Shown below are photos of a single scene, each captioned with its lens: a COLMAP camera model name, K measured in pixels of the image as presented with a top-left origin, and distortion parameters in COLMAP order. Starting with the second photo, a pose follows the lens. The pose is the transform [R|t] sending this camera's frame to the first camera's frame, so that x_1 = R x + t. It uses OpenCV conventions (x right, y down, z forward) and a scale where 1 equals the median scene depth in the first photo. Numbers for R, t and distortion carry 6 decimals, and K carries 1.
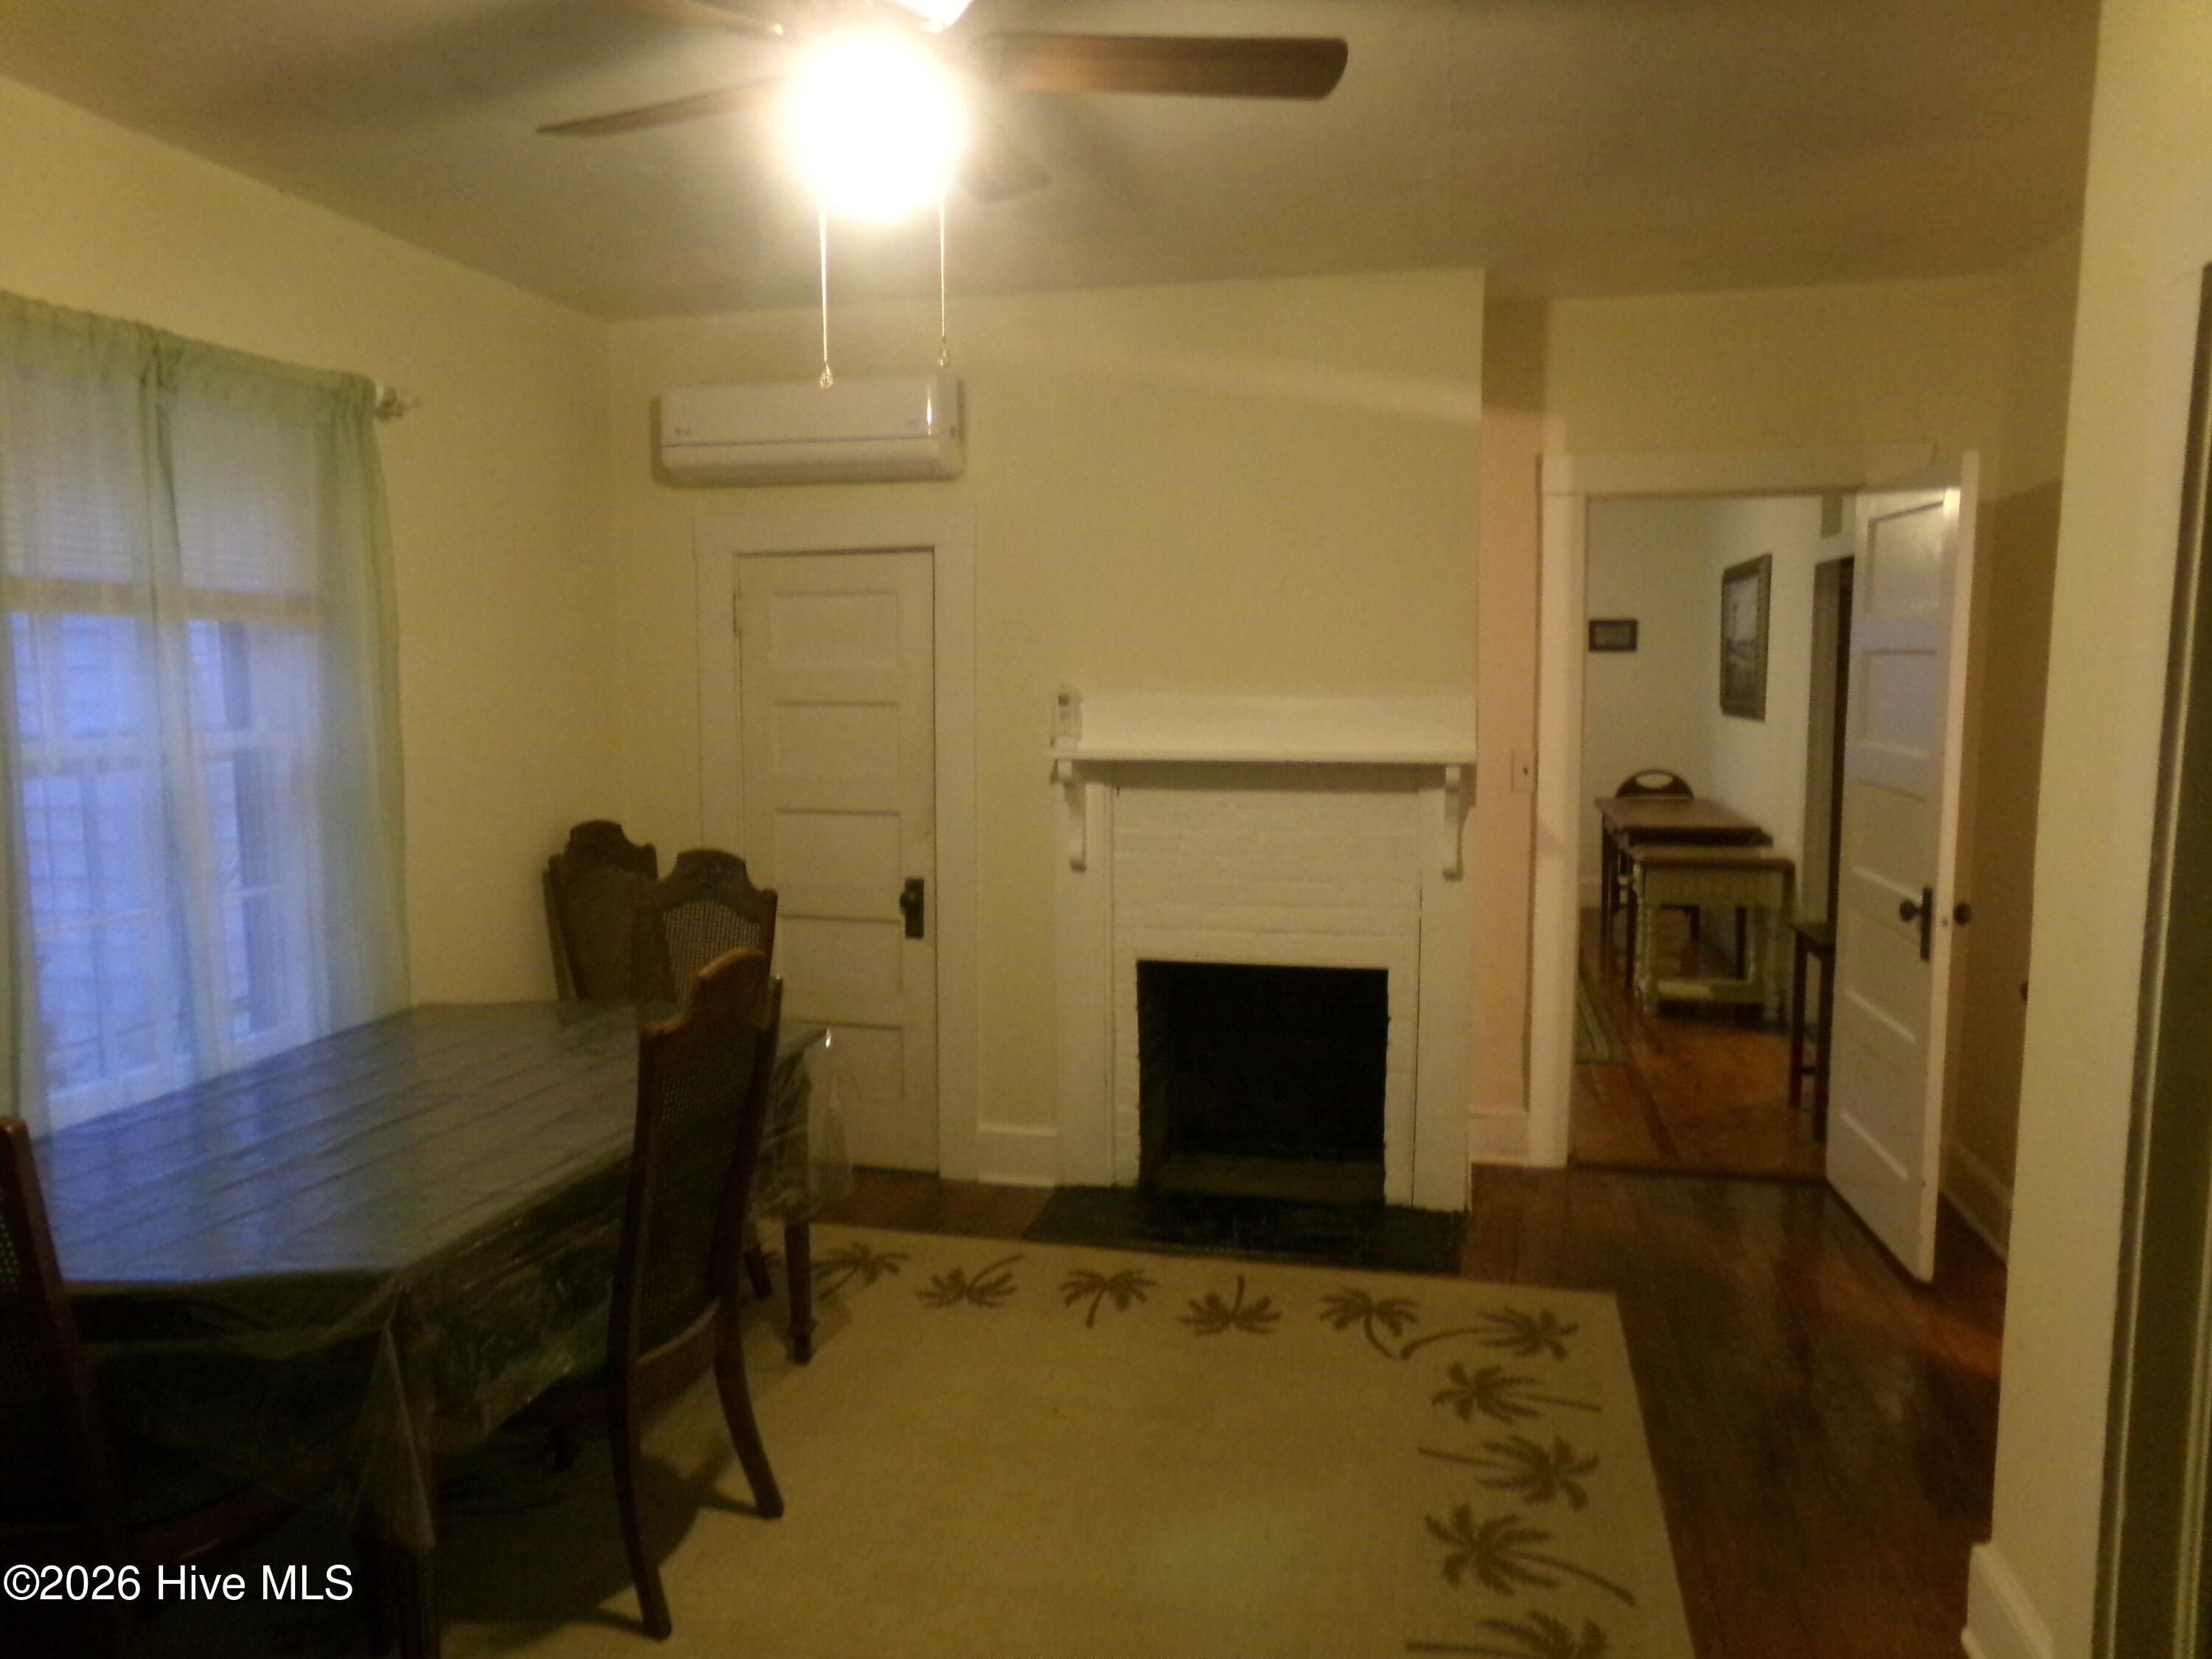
lens RADIAL K [[1505.0, 0, 1102.6], [0, 1505.0, 819.0], [0, 0, 1]] dist [-0.066473, 0.210704]
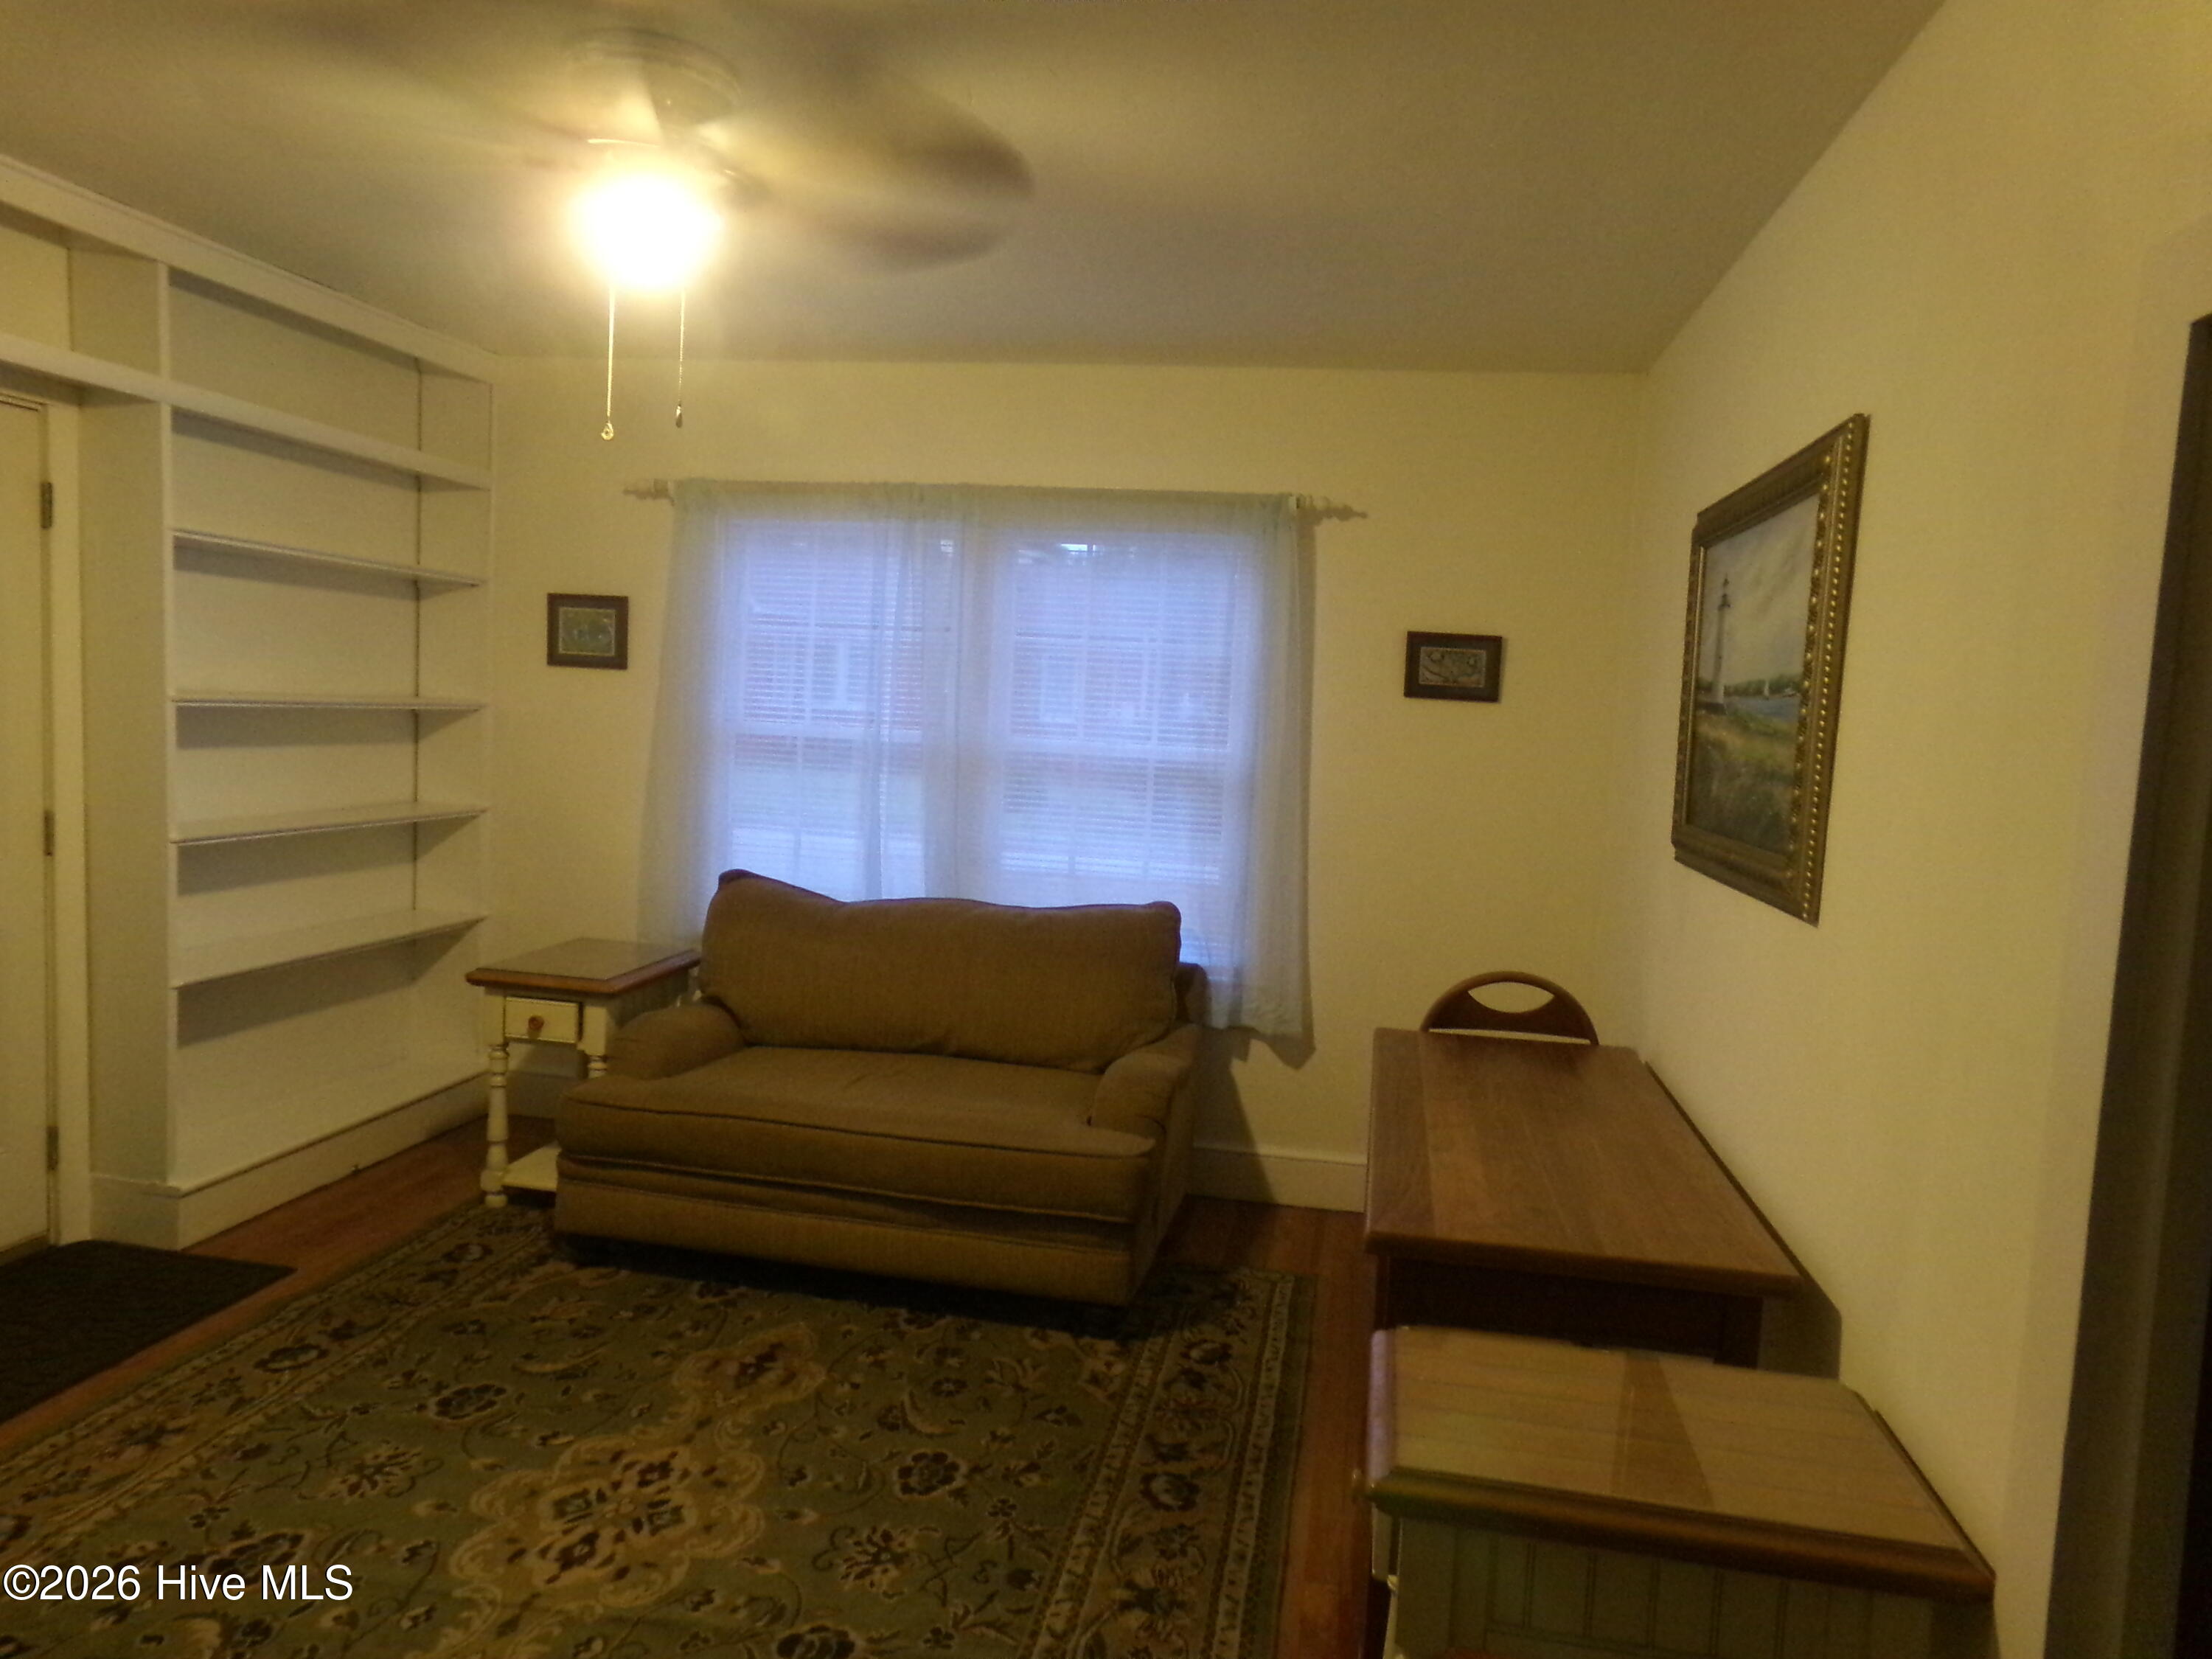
lens RADIAL K [[1534.6, 0, 1110.7], [0, 1534.6, 837.9], [0, 0, 1]] dist [0.044276, 0.000586]
pose [[0.995705, 0.064074, 0.066824, 0.252600], [-0.063041, 0.997858, -0.017452, -0.065531], [-0.067799, 0.013165, 0.997612, 0.644994]]
